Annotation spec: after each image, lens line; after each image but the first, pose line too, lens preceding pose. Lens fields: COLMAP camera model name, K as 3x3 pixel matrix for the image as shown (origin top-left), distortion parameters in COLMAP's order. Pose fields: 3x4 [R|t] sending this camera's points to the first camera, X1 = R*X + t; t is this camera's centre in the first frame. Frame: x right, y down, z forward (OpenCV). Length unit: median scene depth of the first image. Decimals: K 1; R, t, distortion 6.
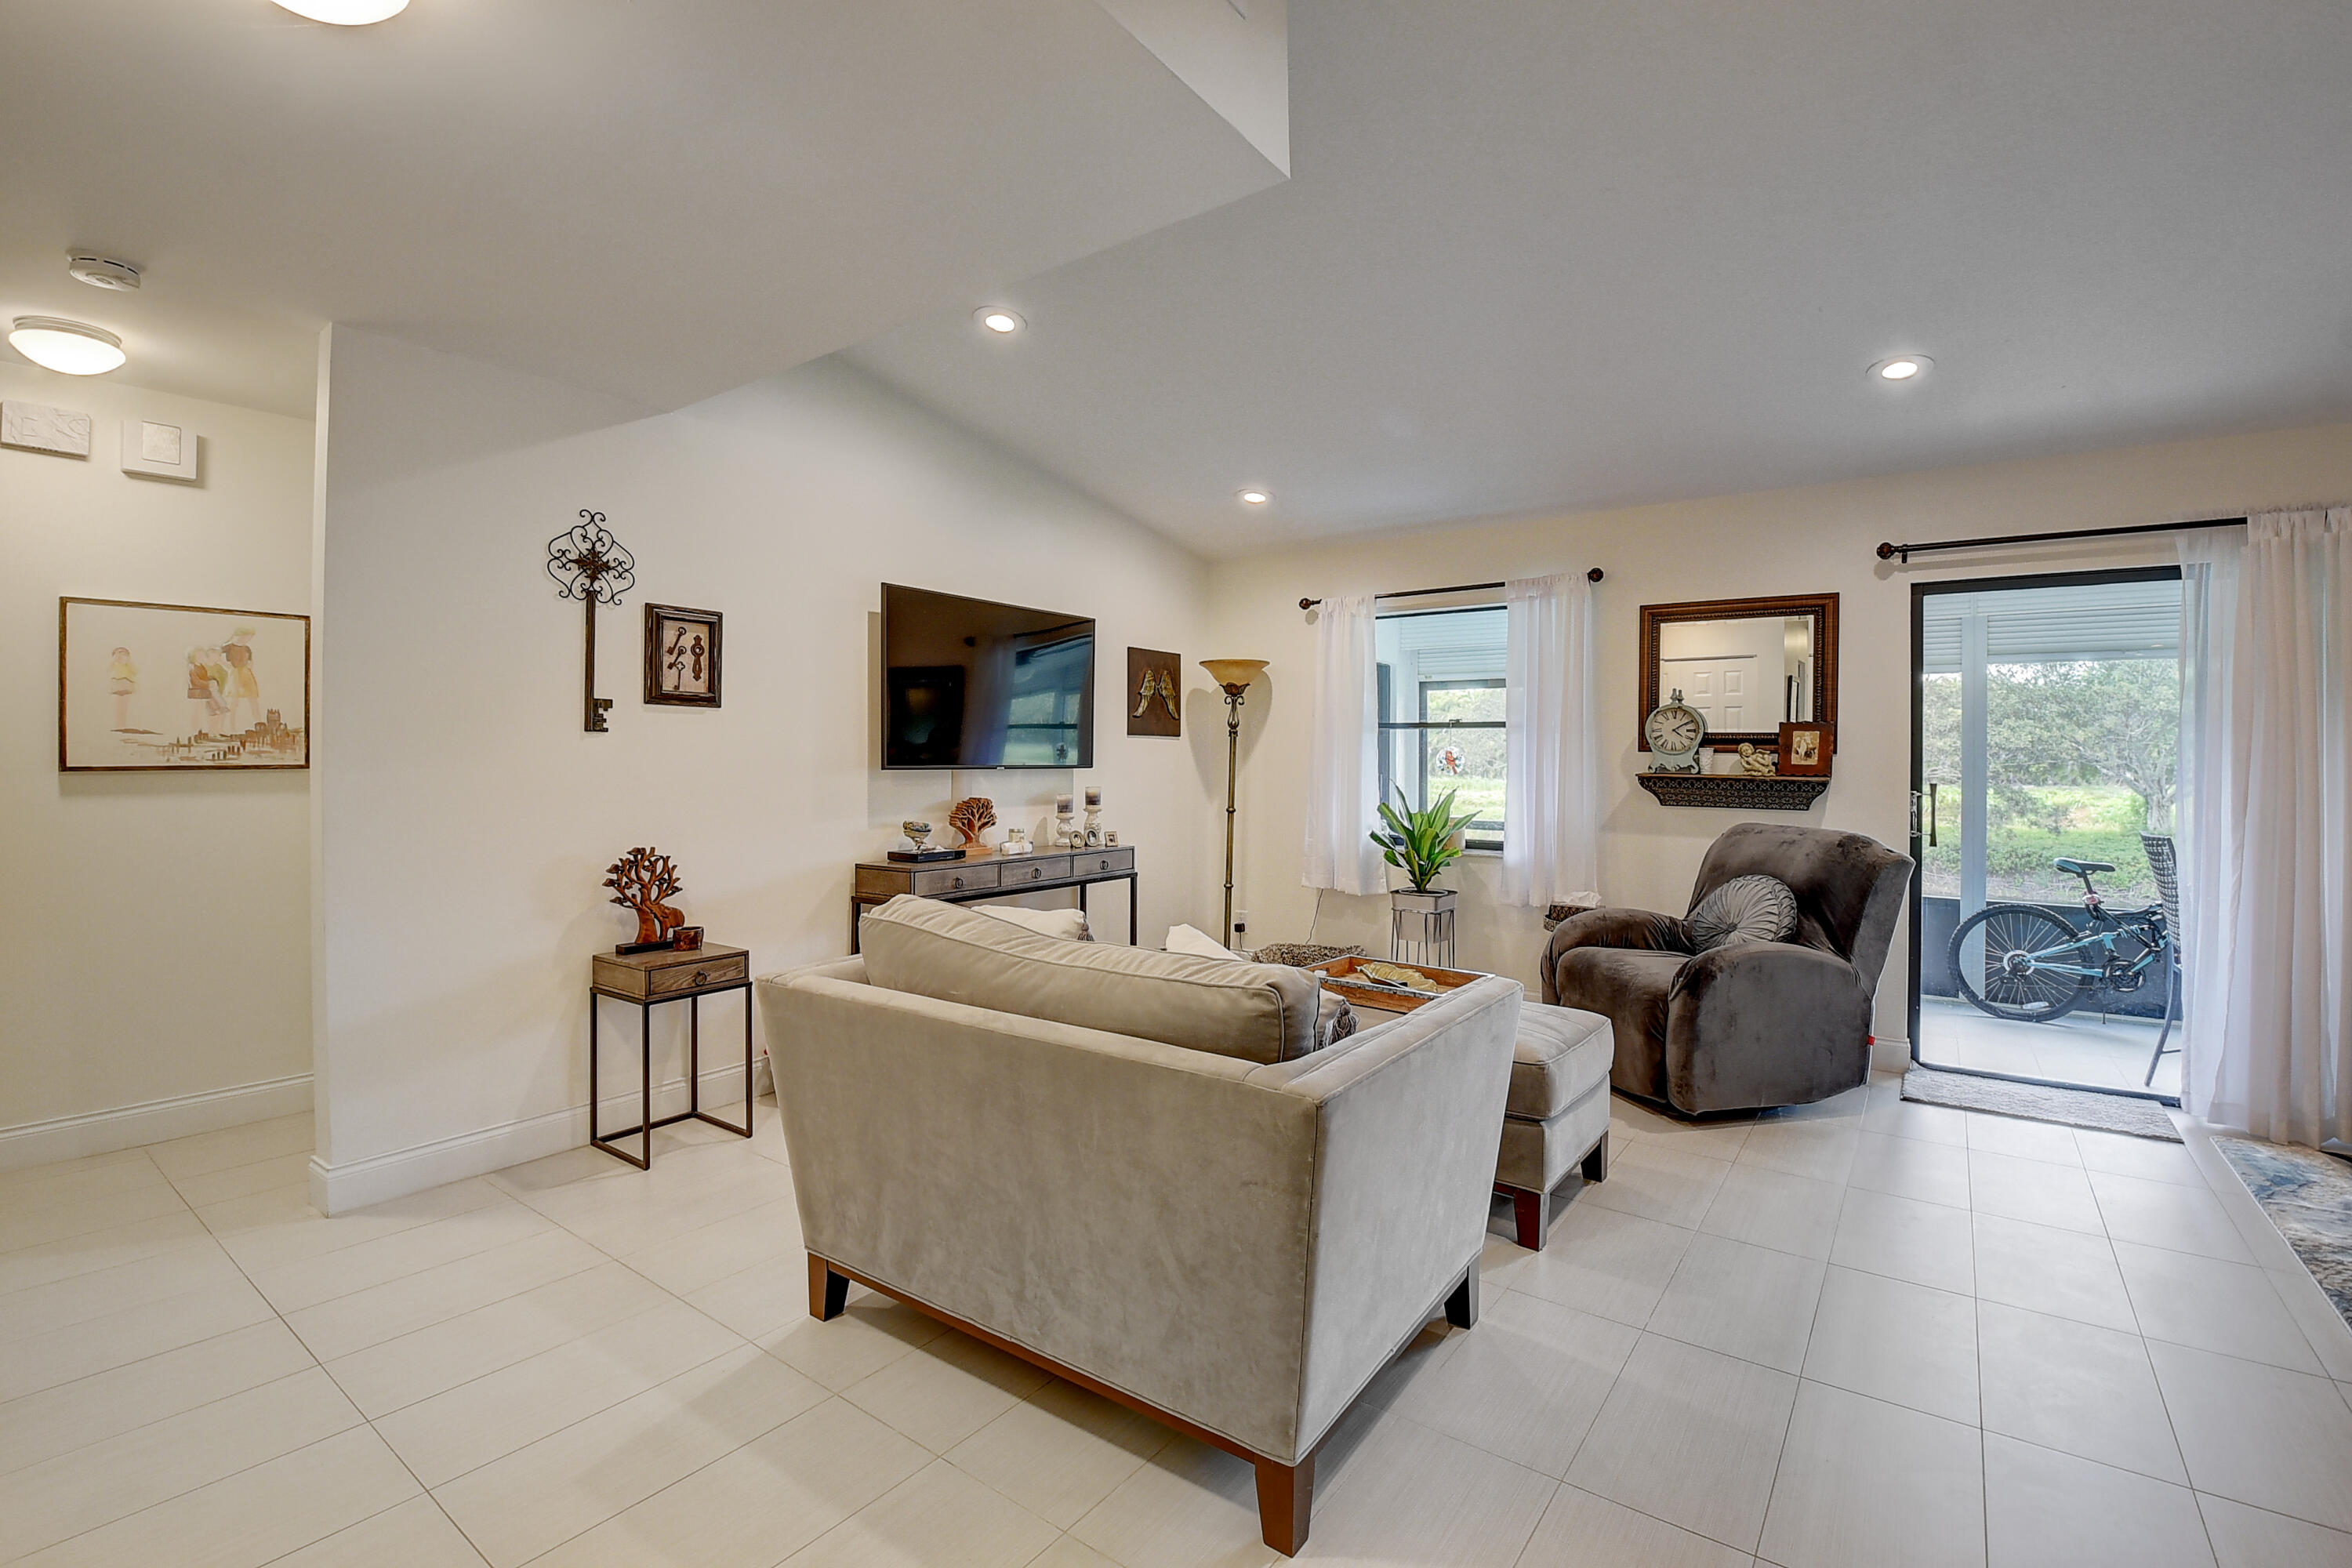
lens RADIAL K [[1029.0, 0, 1170.6], [0, 1029.0, 752.0], [0, 0, 1]] dist [-0.014965, -0.009393]
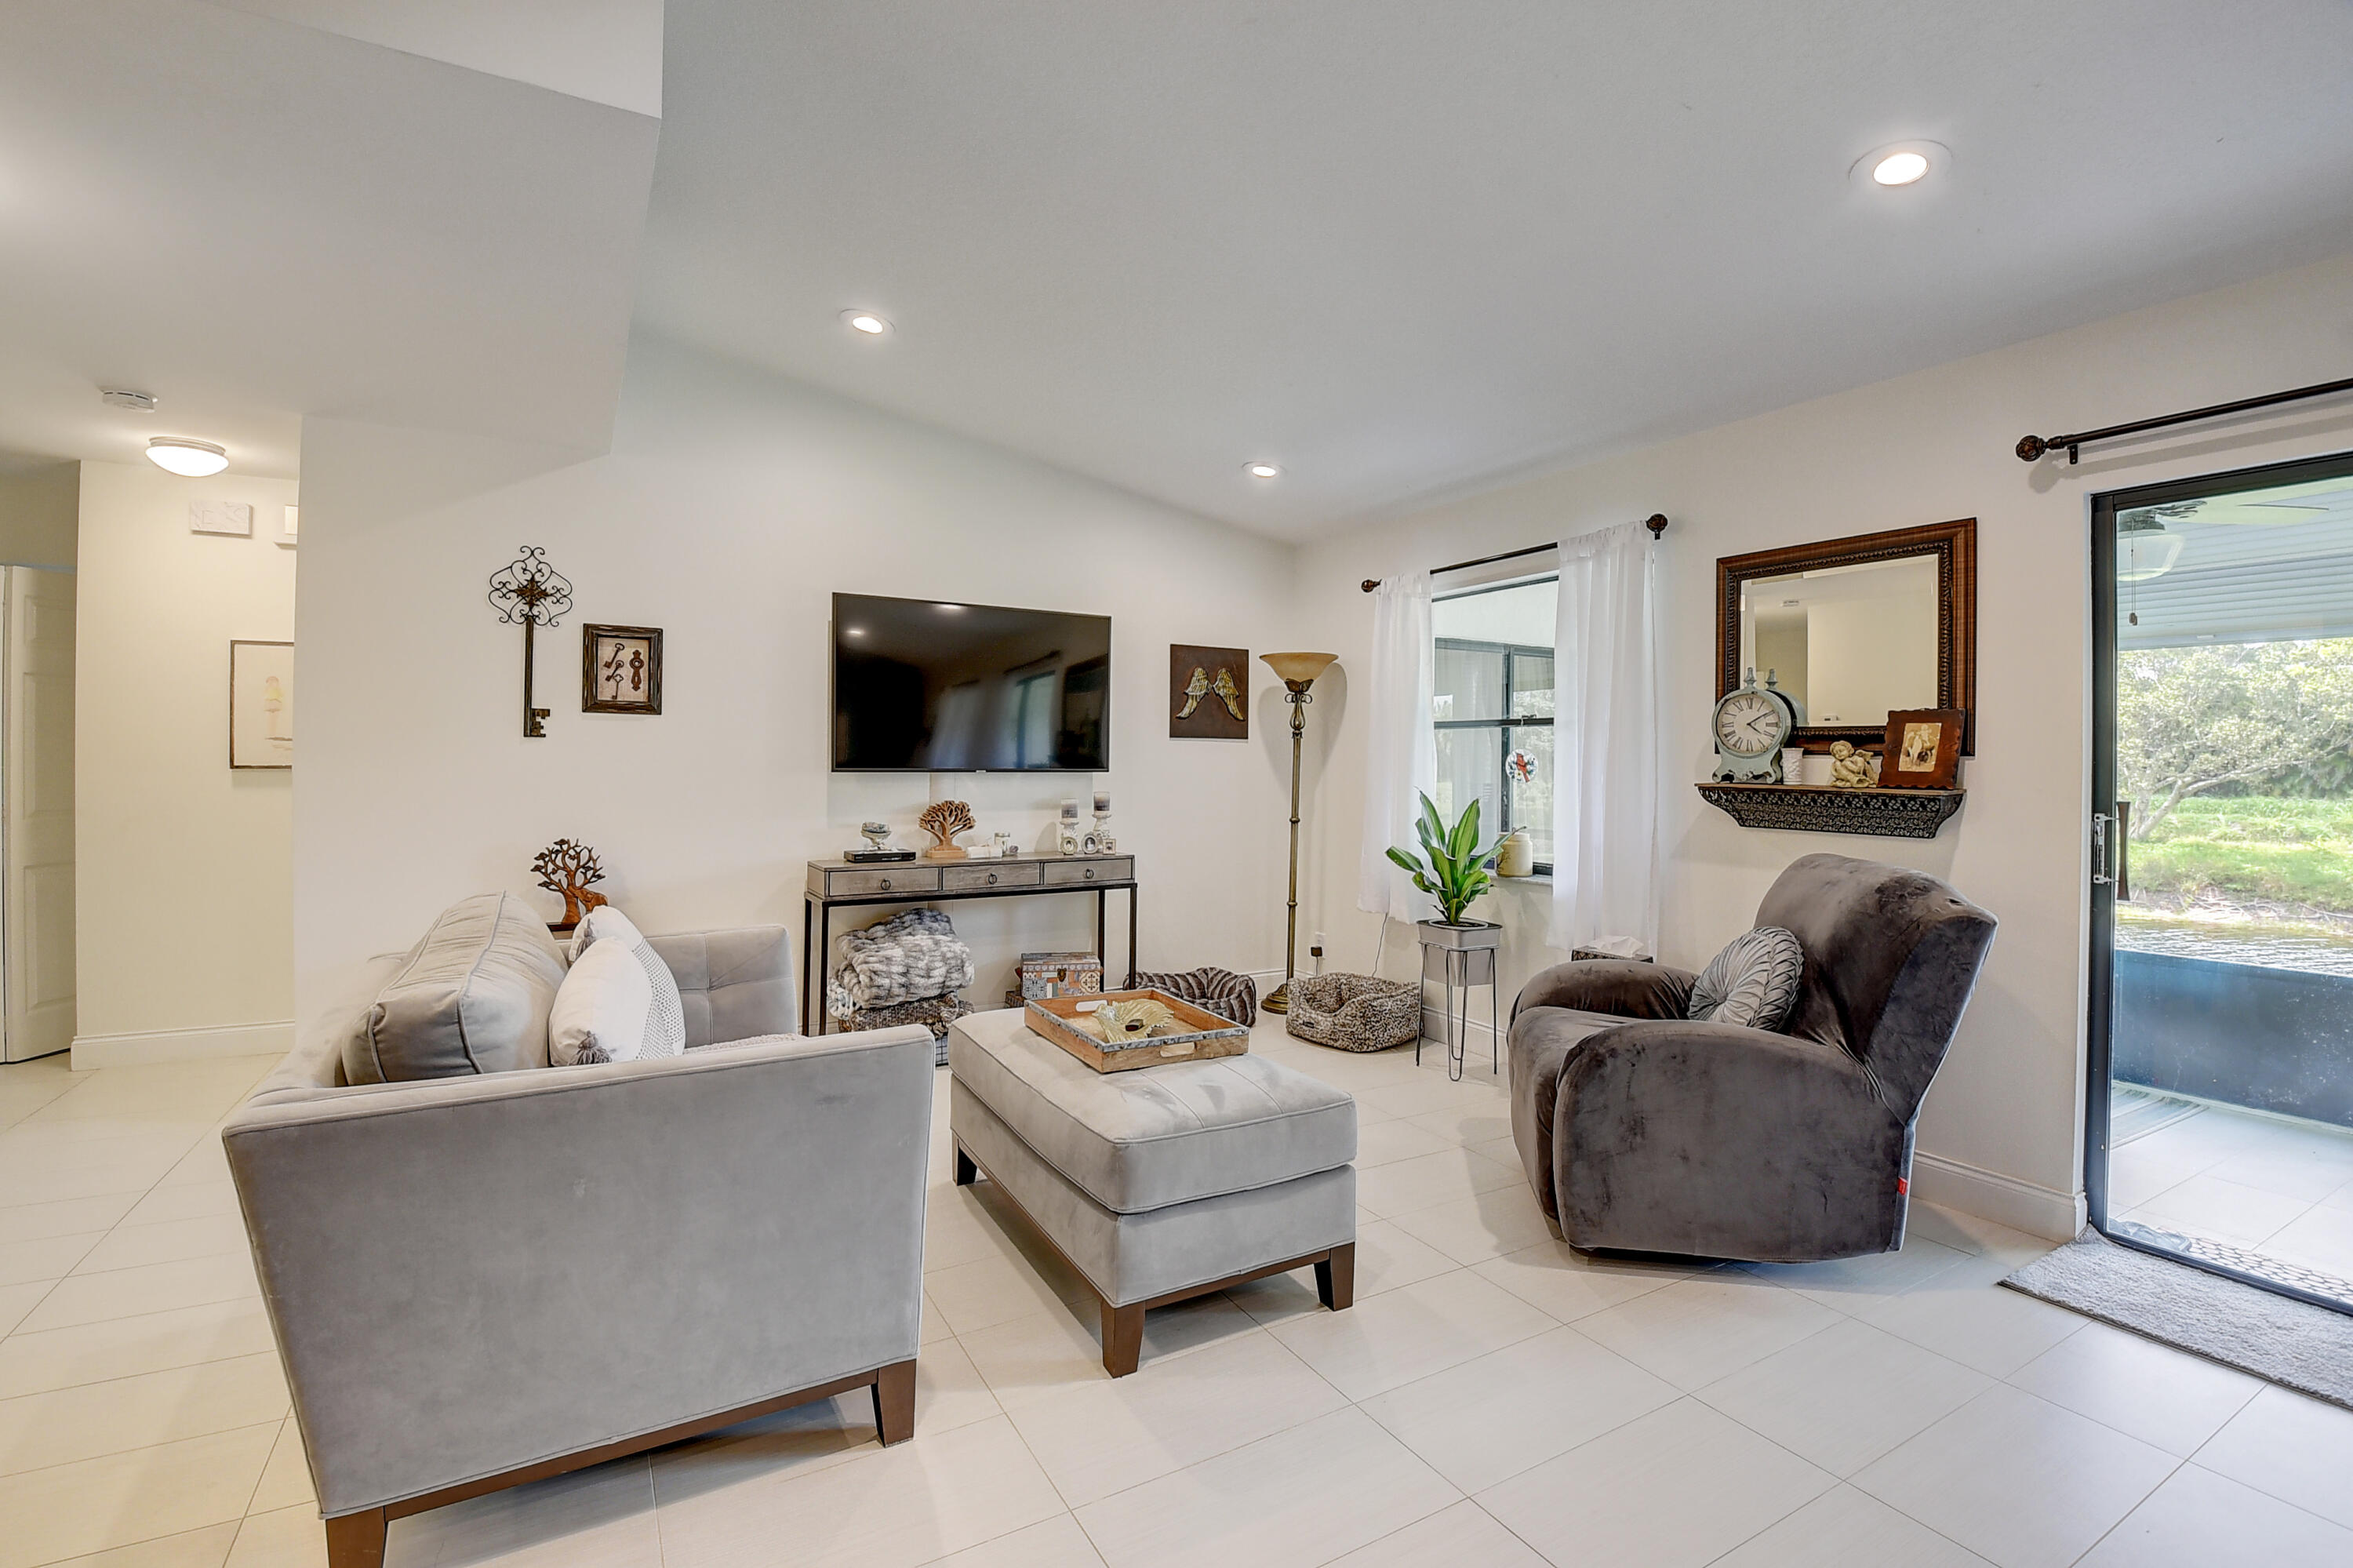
lens RADIAL K [[1029.5, 0, 1179.2], [0, 1029.5, 760.1], [0, 0, 1]] dist [-0.014965, -0.009393]
pose [[0.919555, 0.000245, -0.392961, 0.442705], [-0.000251, 1.000000, 0.000035, 0.004717], [0.392961, 0.000067, 0.919555, 0.177672]]
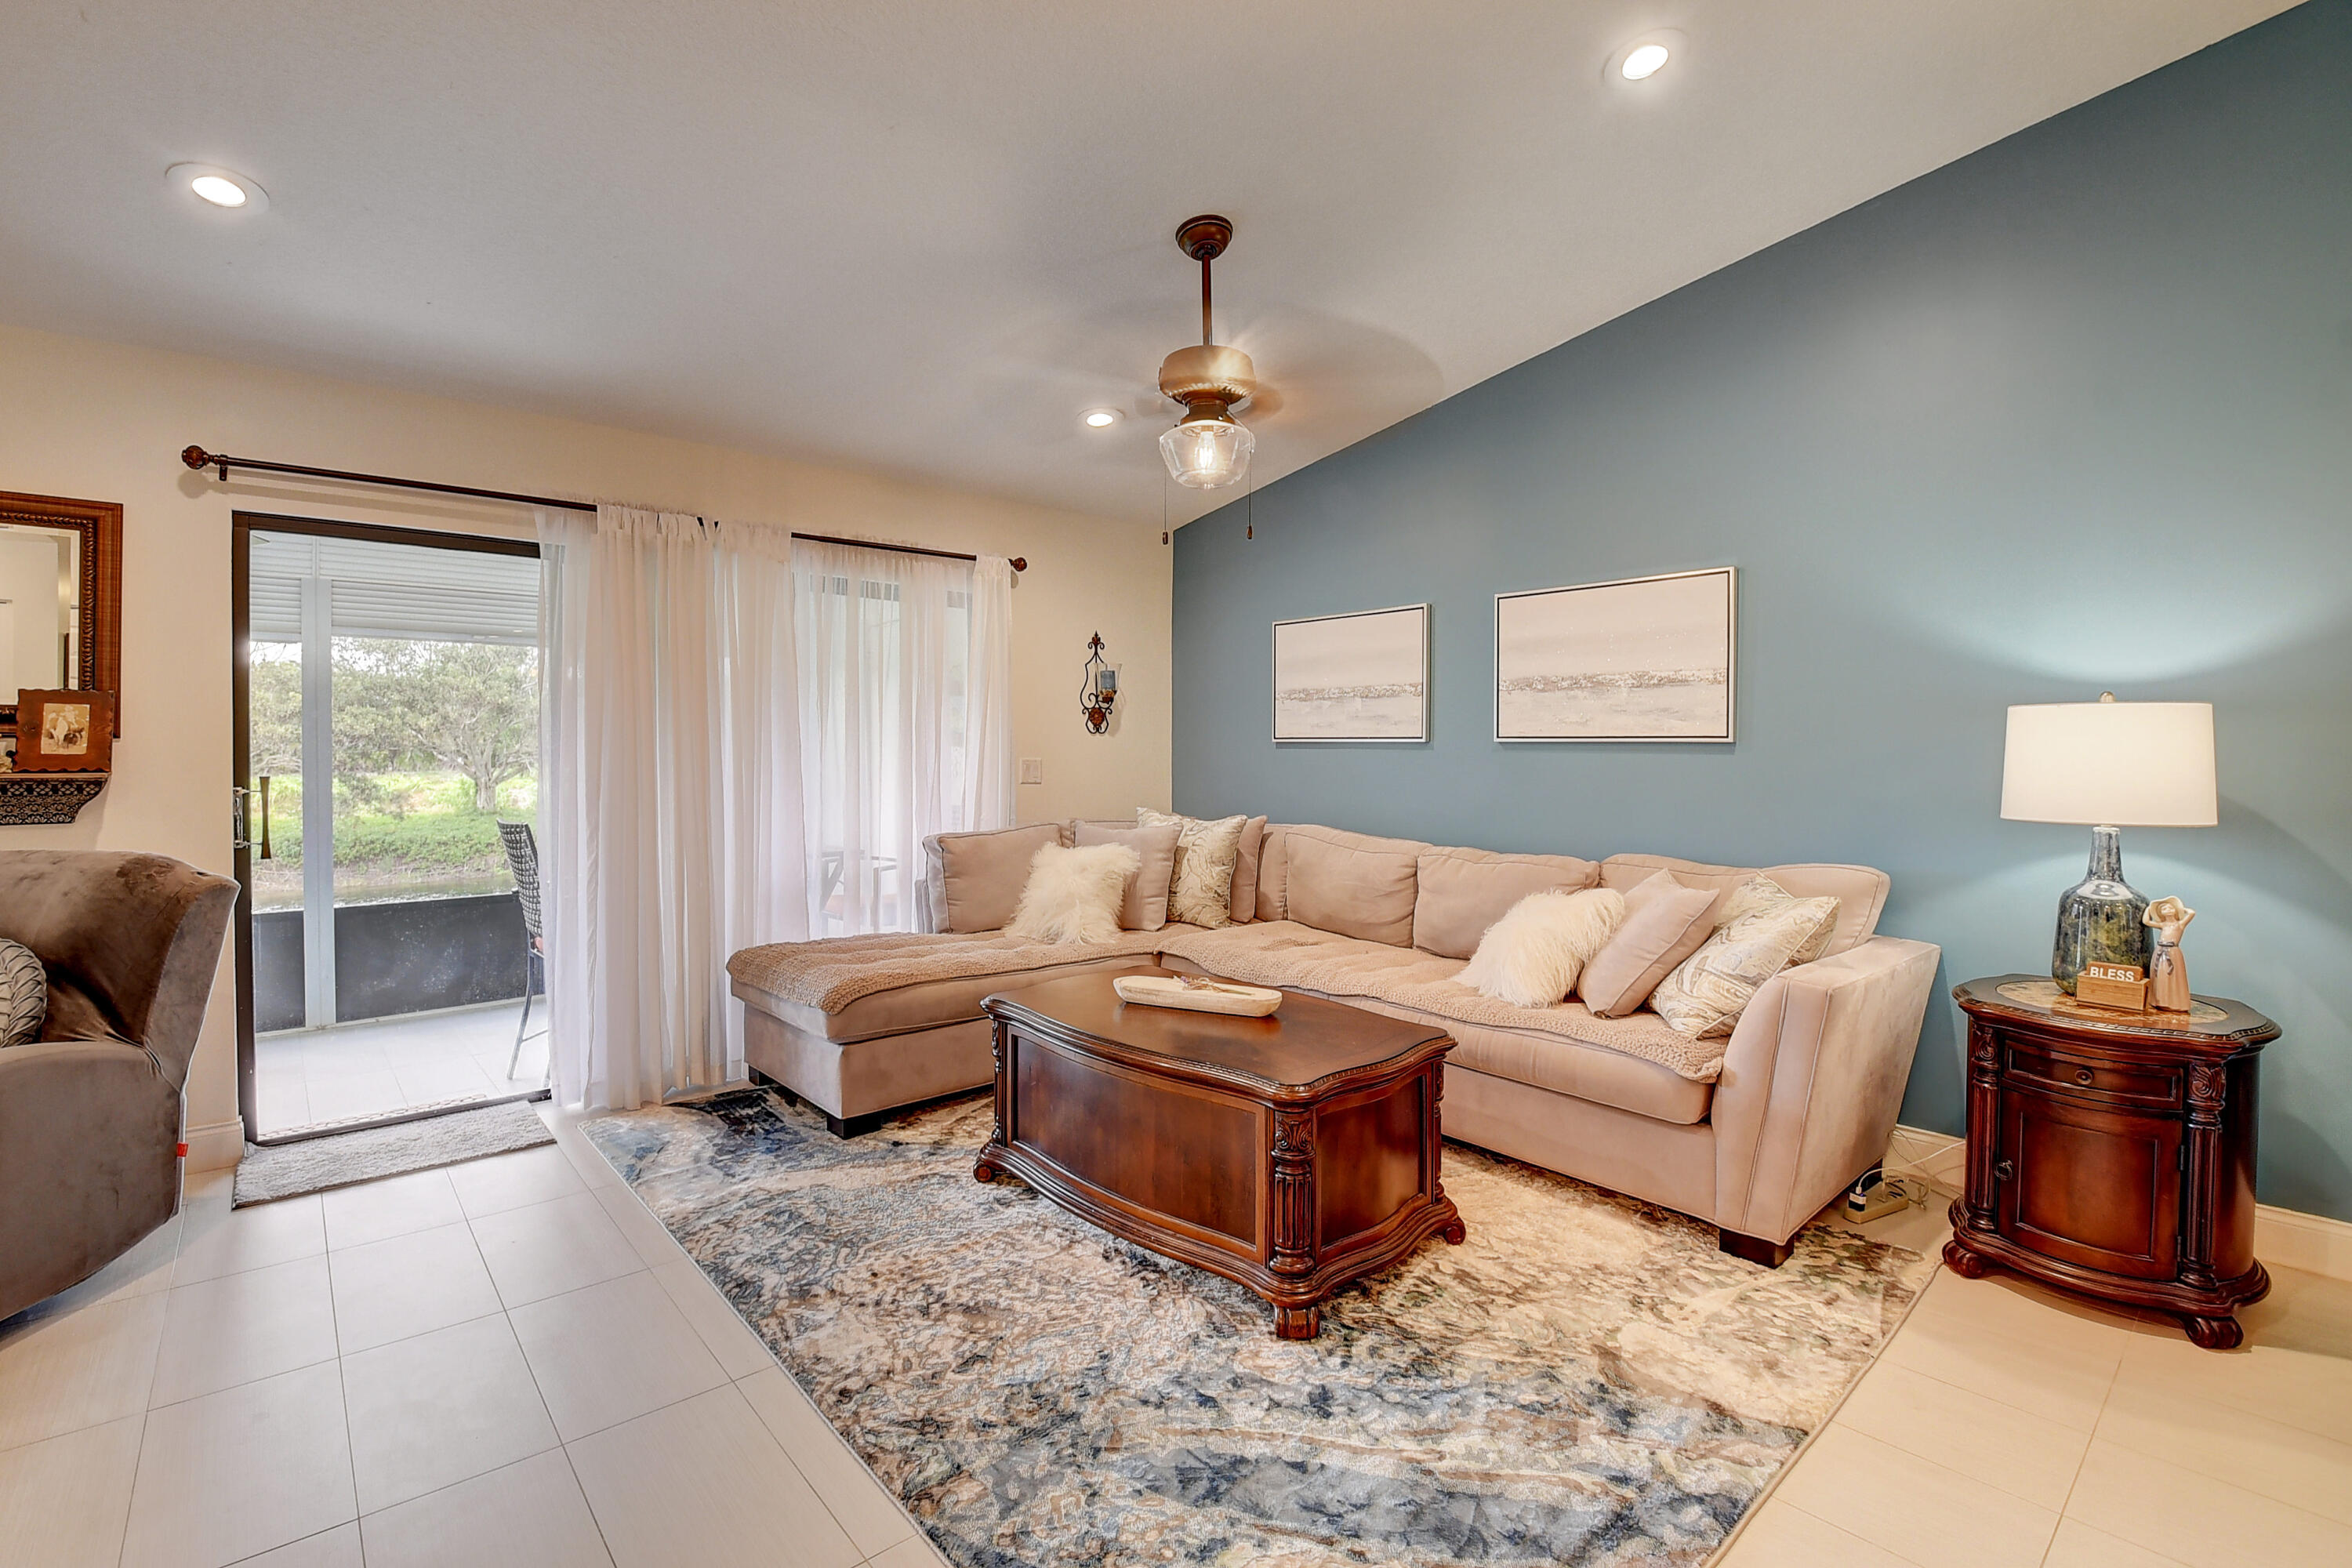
lens RADIAL K [[1029.0, 0, 1152.9], [0, 1029.0, 758.3], [0, 0, 1]] dist [-0.014965, -0.009393]
pose [[0.210680, -0.016530, 0.977415, 0.141919], [-0.001209, 0.999852, 0.017170, 0.003033], [-0.977554, -0.004799, 0.210629, 0.179996]]
